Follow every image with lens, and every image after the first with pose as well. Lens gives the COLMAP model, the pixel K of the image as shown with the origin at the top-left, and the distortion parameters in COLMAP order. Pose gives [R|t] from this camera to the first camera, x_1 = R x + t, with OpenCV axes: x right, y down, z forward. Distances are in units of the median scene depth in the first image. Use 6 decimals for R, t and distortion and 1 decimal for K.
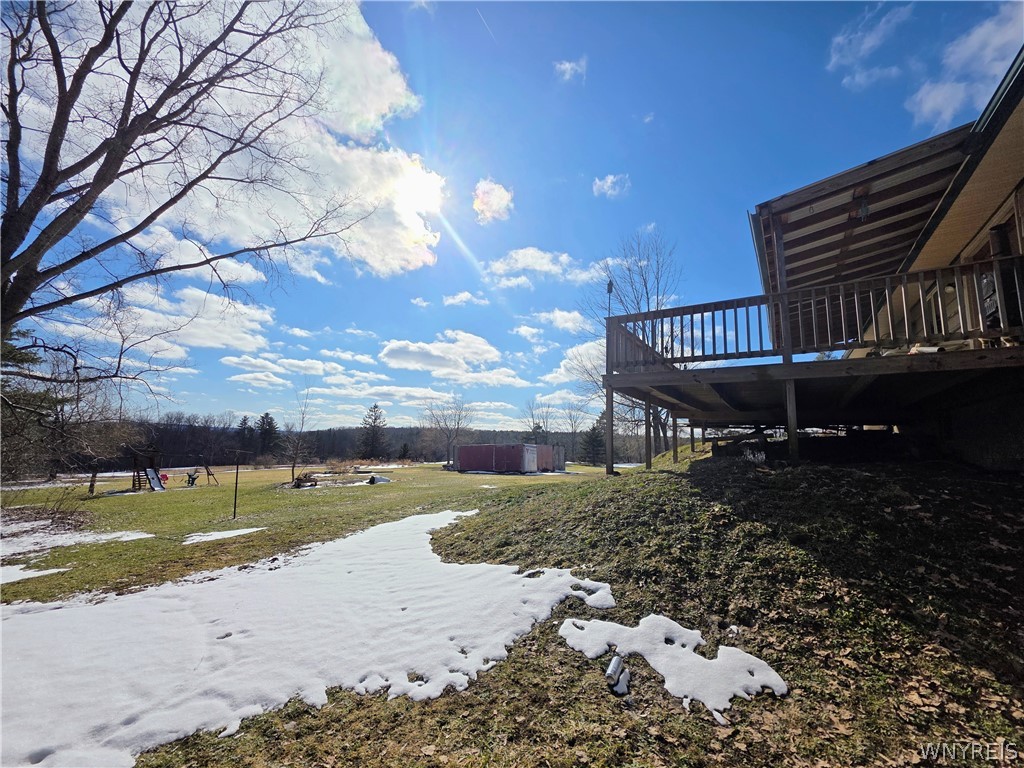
lens RADIAL K [[409.7, 0, 497.2], [0, 409.7, 378.1], [0, 0, 1]] dist [0.002994, 0.000561]
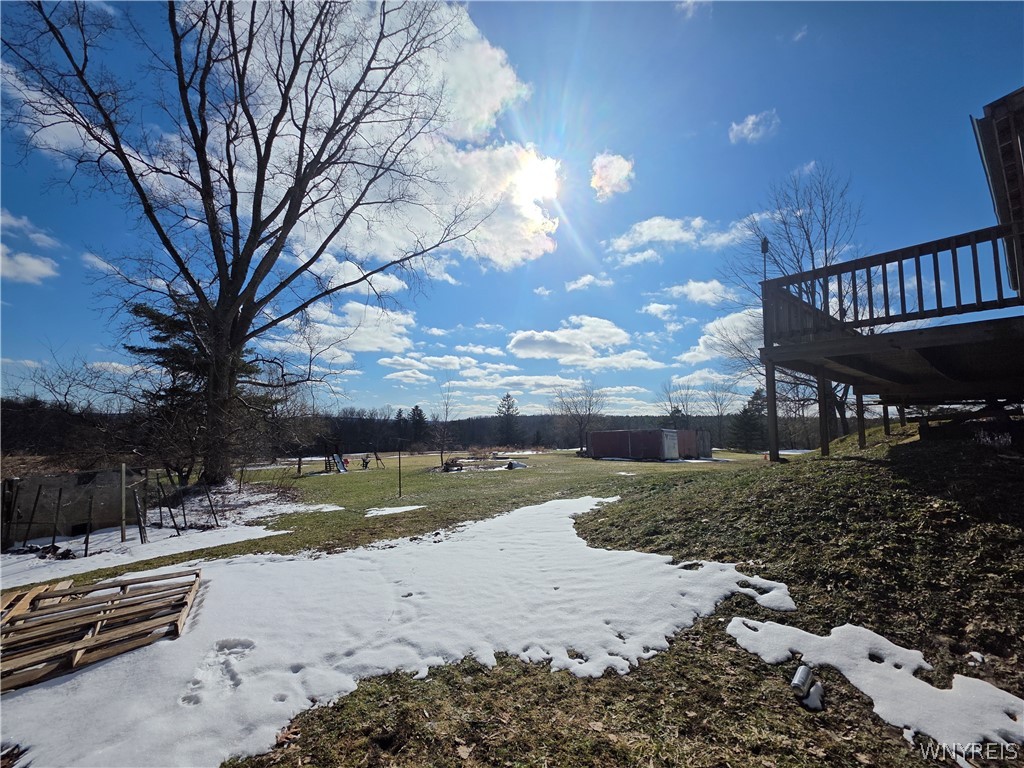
lens RADIAL K [[409.7, 0, 517.2], [0, 409.7, 377.4], [0, 0, 1]] dist [0.002994, 0.000561]
pose [[0.951076, -0.054664, -0.304084, 0.034726], [0.065058, 0.997589, 0.024149, -0.001309], [0.302031, -0.042751, 0.952339, 0.008889]]
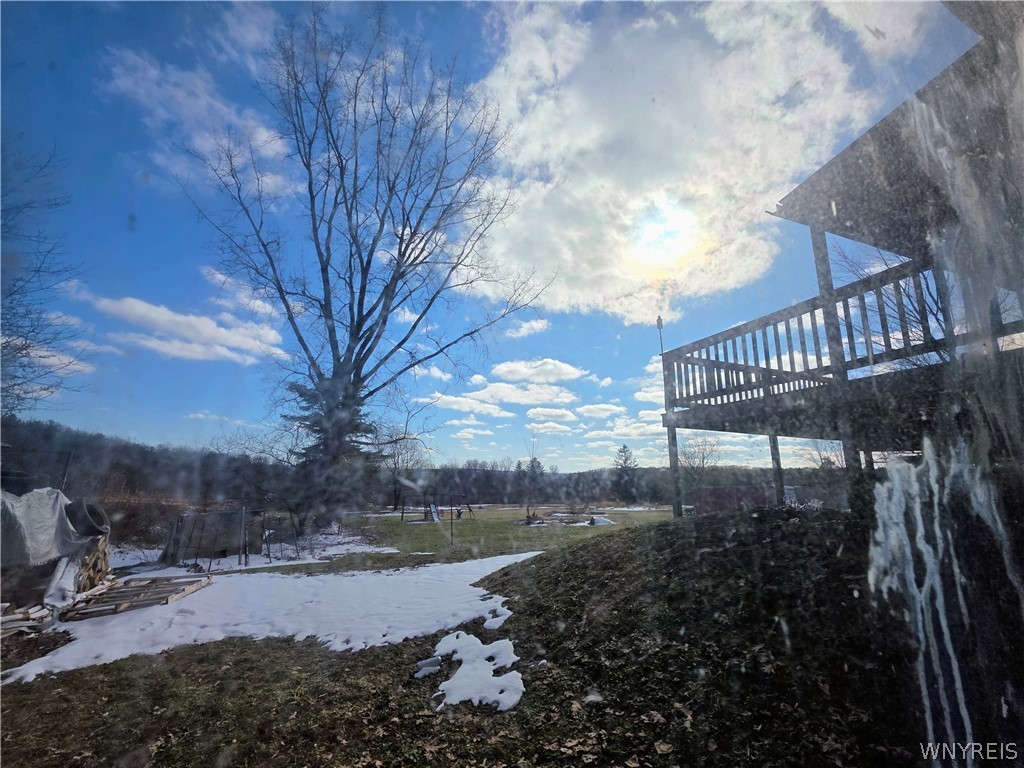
lens RADIAL K [[409.7, 0, 512.9], [0, 409.7, 375.2], [0, 0, 1]] dist [0.002994, 0.000561]
pose [[0.818909, -0.149937, -0.553991, 3.393148], [0.094873, 0.987357, -0.126986, -0.063318], [0.566027, 0.051432, 0.822781, 0.005125]]
